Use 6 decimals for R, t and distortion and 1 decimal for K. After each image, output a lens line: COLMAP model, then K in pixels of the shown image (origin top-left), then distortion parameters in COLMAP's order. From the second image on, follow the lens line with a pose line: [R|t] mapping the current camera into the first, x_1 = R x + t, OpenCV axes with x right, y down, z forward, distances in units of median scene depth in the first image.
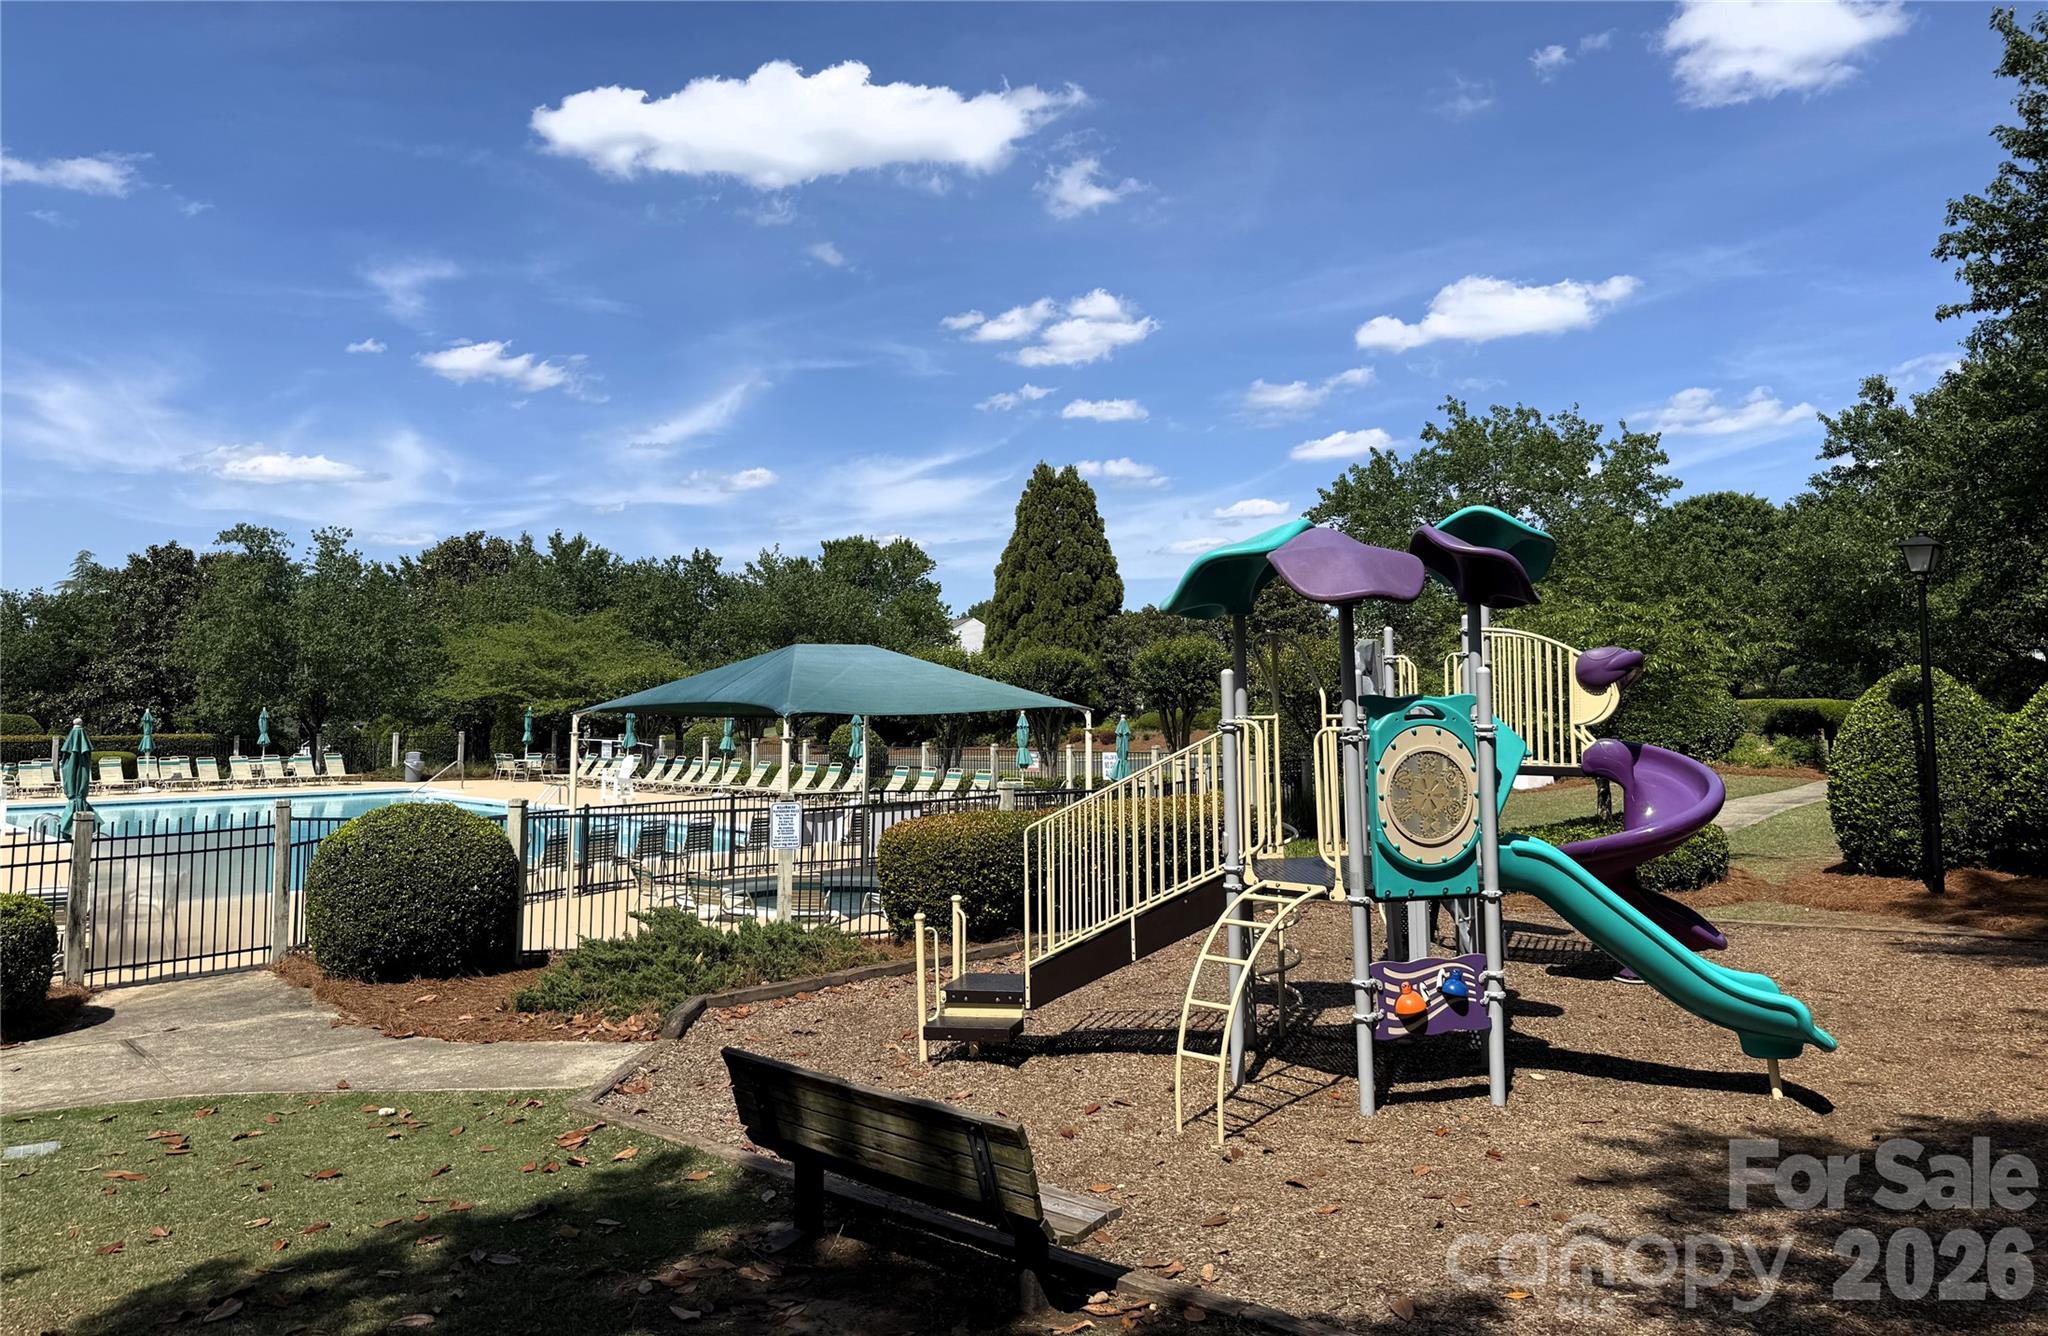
lens RADIAL K [[1371.5, 0, 1025.7], [0, 1371.5, 573.6], [0, 0, 1]] dist [0.000114, -0.029279]
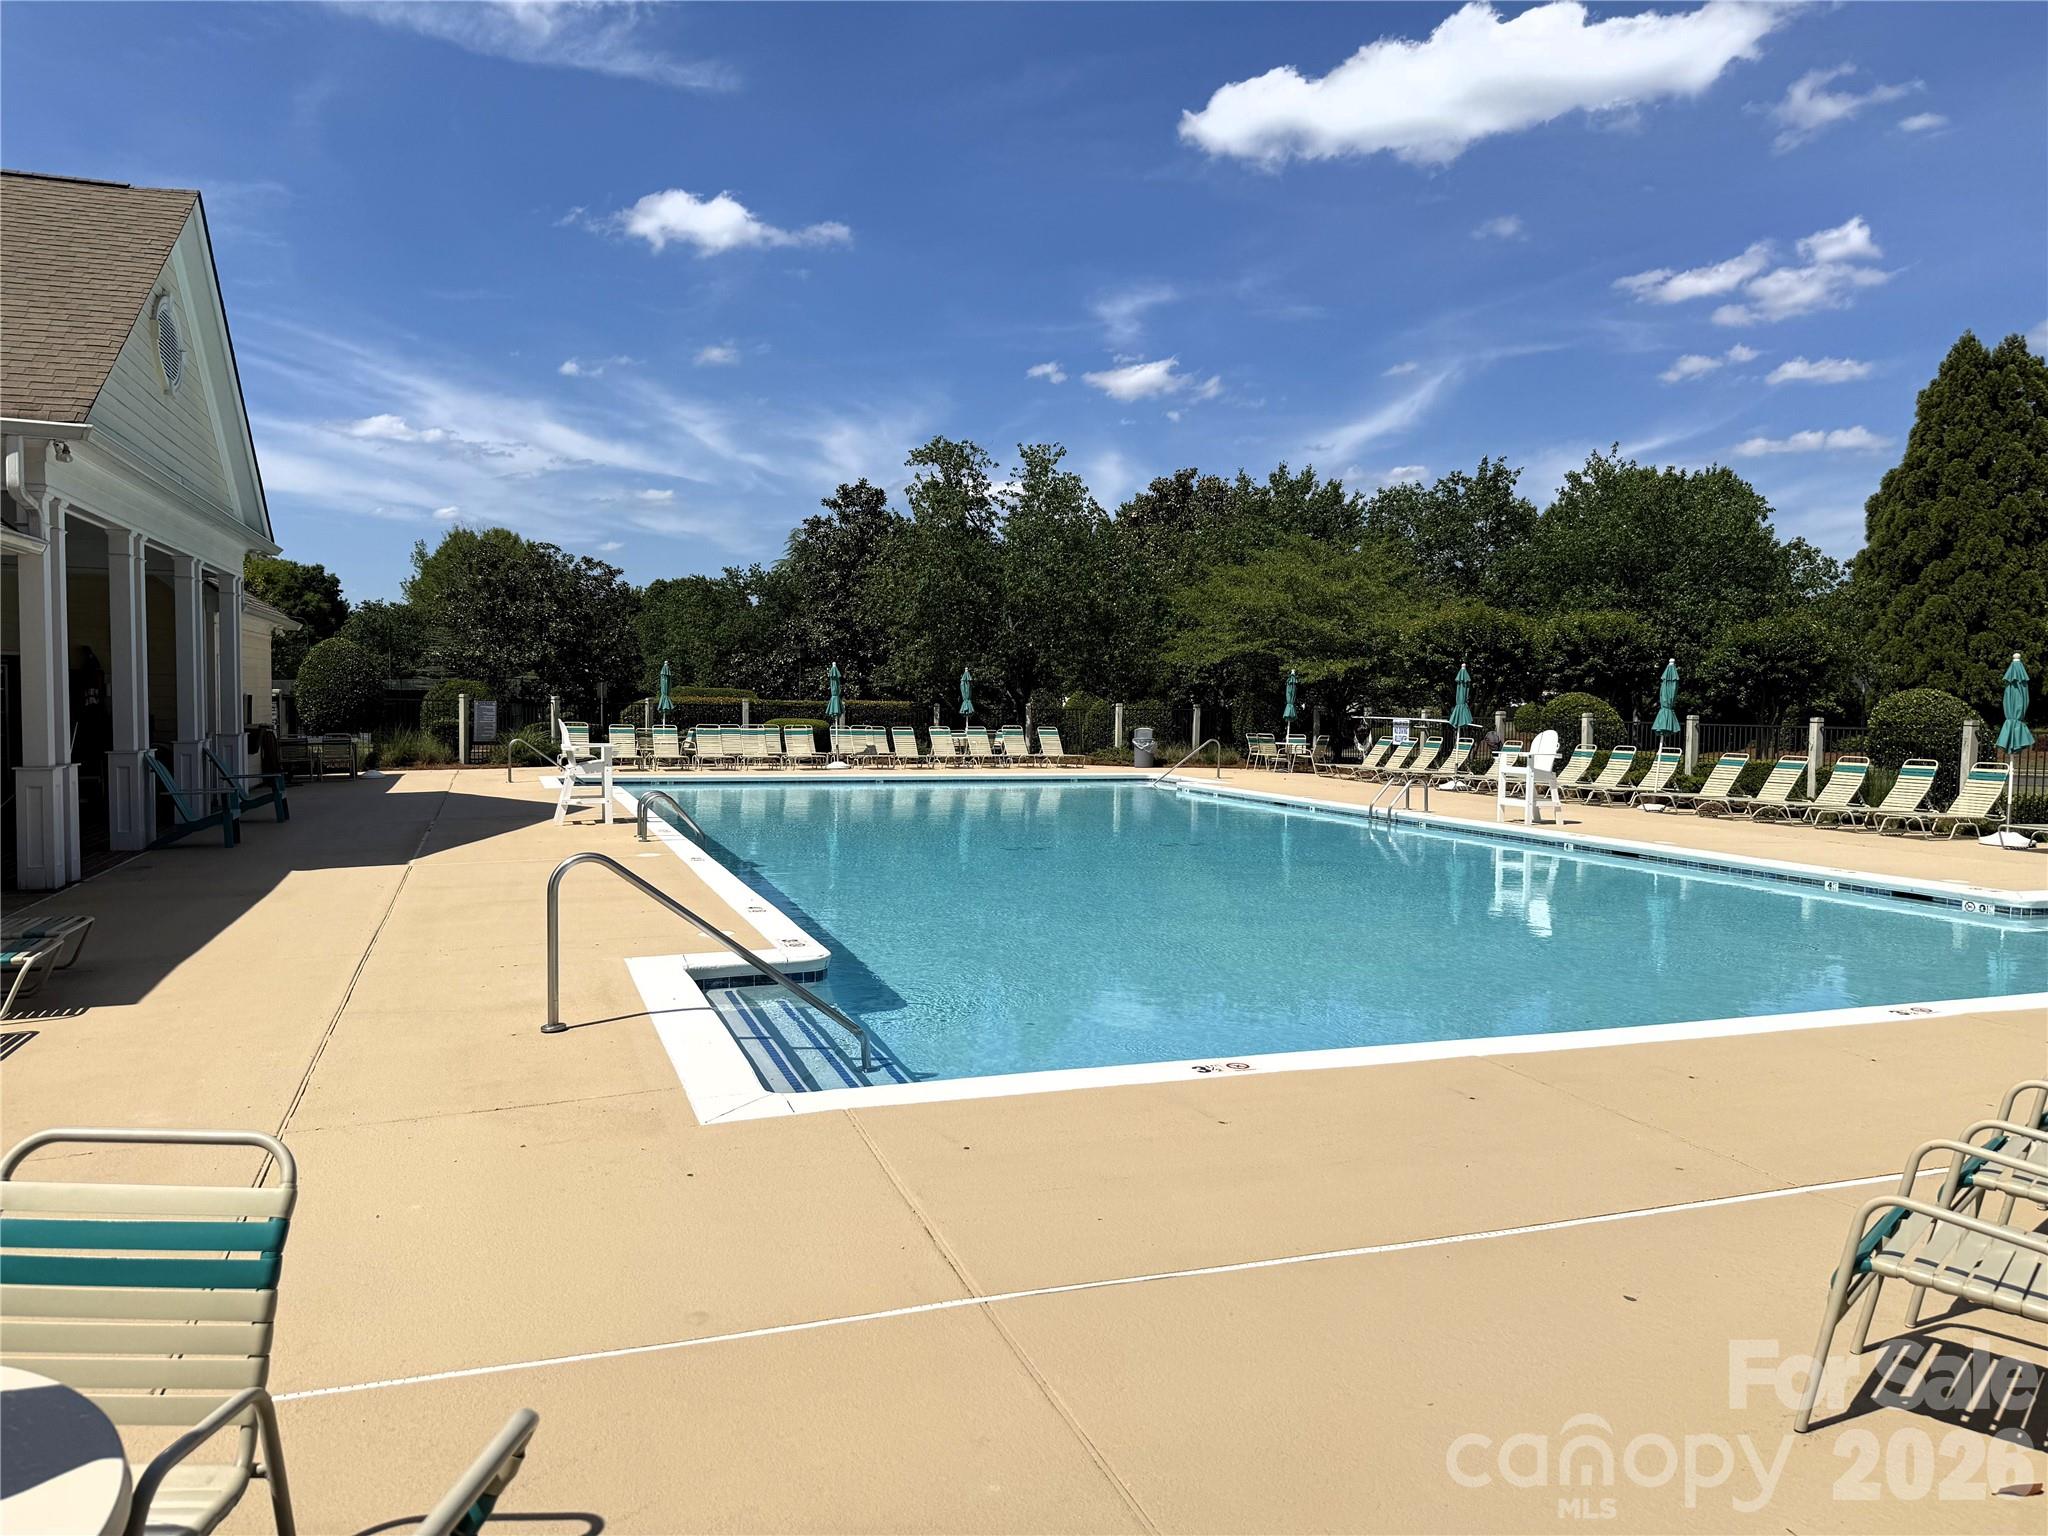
lens RADIAL K [[1435.6, 0, 1024.0], [0, 1435.6, 768.0], [0, 0, 1]] dist [0.000179, -0.000101]
pose [[0.894919, 0.036357, -0.444746, -0.150775], [0.026053, 0.990718, 0.133412, 0.043967], [0.445468, -0.130980, 0.885665, 0.263599]]
